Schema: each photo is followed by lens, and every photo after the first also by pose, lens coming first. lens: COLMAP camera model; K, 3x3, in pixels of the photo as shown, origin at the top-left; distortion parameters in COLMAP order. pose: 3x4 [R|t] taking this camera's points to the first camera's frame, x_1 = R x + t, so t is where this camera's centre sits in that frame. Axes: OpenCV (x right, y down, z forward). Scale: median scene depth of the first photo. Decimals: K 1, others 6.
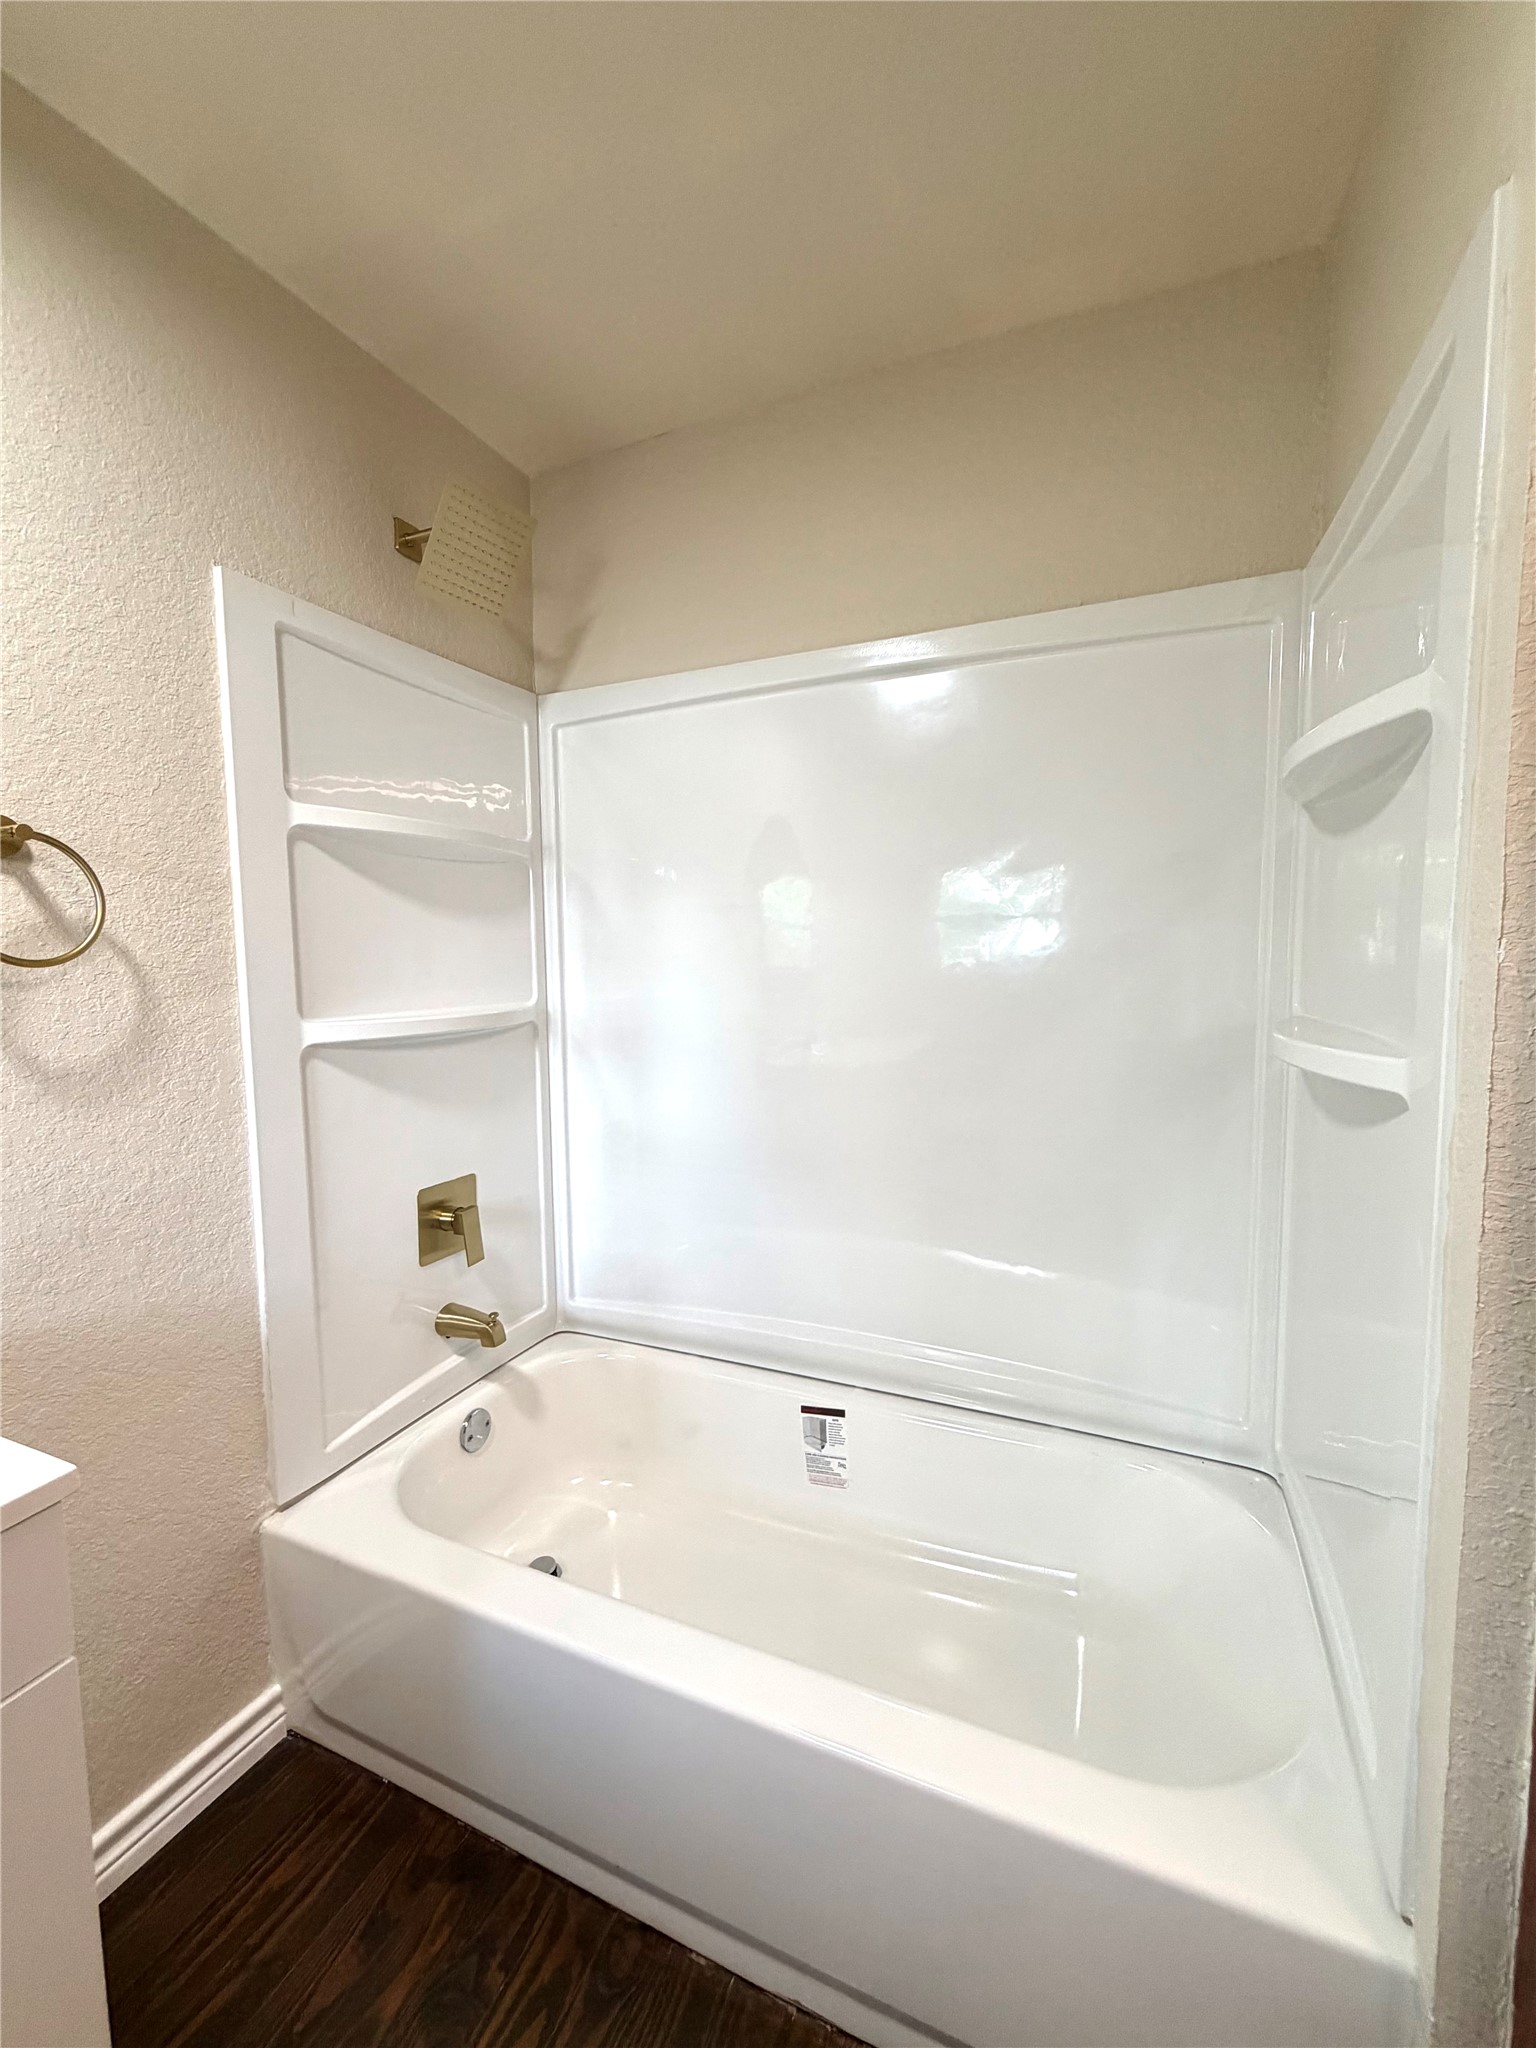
lens RADIAL K [[839.3, 0, 768.0], [0, 839.3, 1024.0], [0, 0, 1]] dist [0.001092, -0.000384]
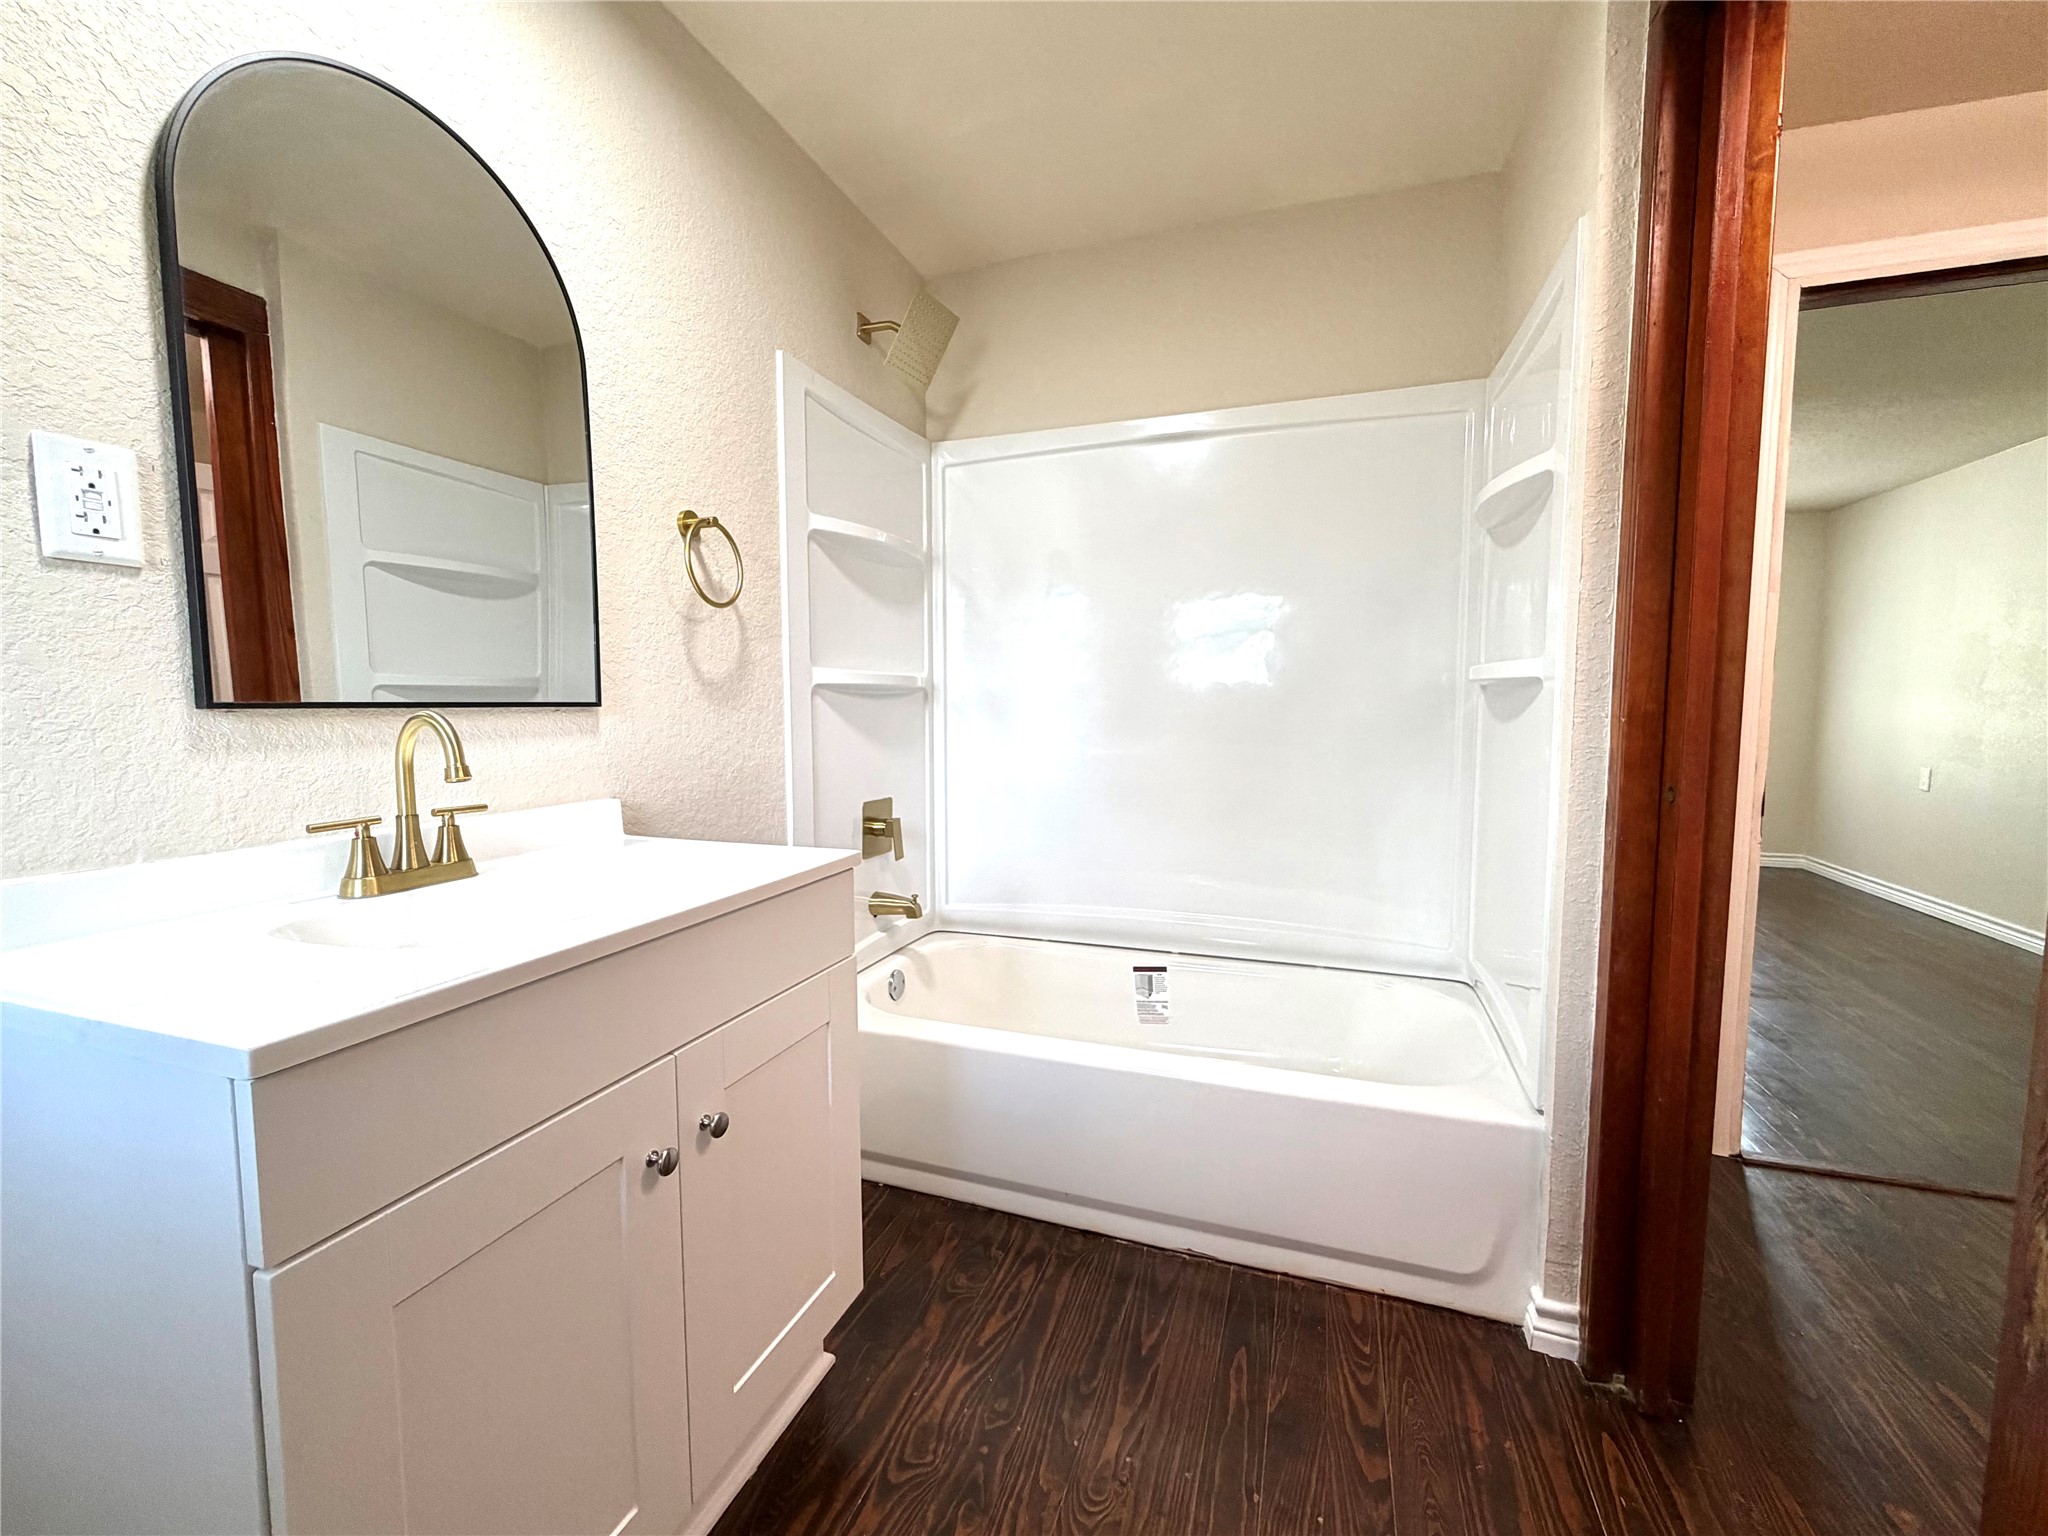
lens RADIAL K [[839.3, 0, 1024.0], [0, 839.3, 768.0], [0, 0, 1]] dist [0.001092, -0.000384]
pose [[0.997689, 0.005111, 0.067747, -0.261562], [-0.004638, 0.999964, -0.007131, 0.158377], [-0.067781, 0.006800, 0.997677, -0.398877]]
